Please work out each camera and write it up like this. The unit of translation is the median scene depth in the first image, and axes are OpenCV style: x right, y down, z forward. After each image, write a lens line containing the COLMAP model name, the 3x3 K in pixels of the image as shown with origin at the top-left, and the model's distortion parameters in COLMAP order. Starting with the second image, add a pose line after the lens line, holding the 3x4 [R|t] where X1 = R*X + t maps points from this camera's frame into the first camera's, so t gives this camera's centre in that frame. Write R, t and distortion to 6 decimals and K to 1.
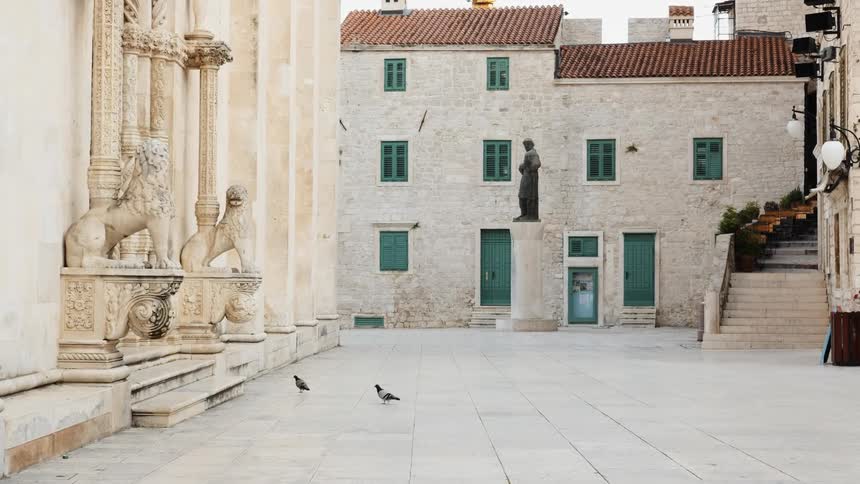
lens RADIAL K [[1511.4, 0, 430.0], [0, 1511.4, 242.0], [0, 0, 1]] dist [-0.047143, 0.203628]
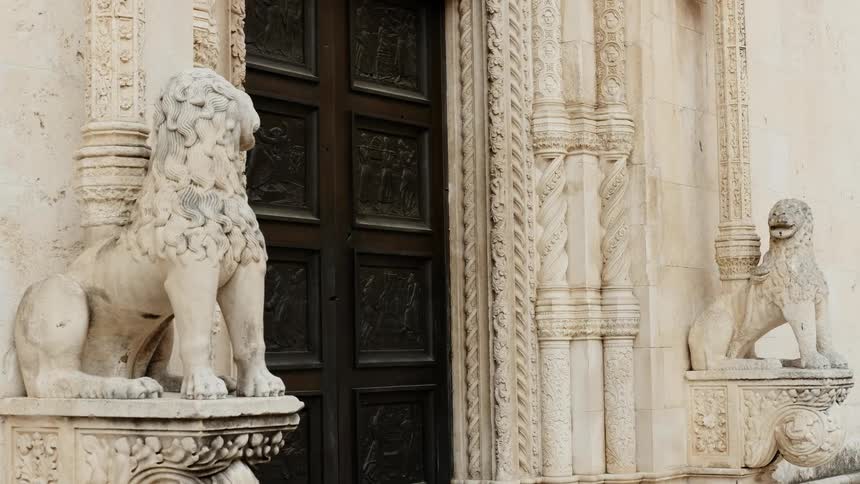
lens RADIAL K [[1511.4, 0, 430.0], [0, 1511.4, 242.0], [0, 0, 1]] dist [-0.047143, 0.203628]
pose [[0.823044, -0.068634, -0.563816, 0.062897], [0.042490, 0.997331, -0.059379, 0.002627], [0.566386, 0.024915, 0.823763, 0.510382]]
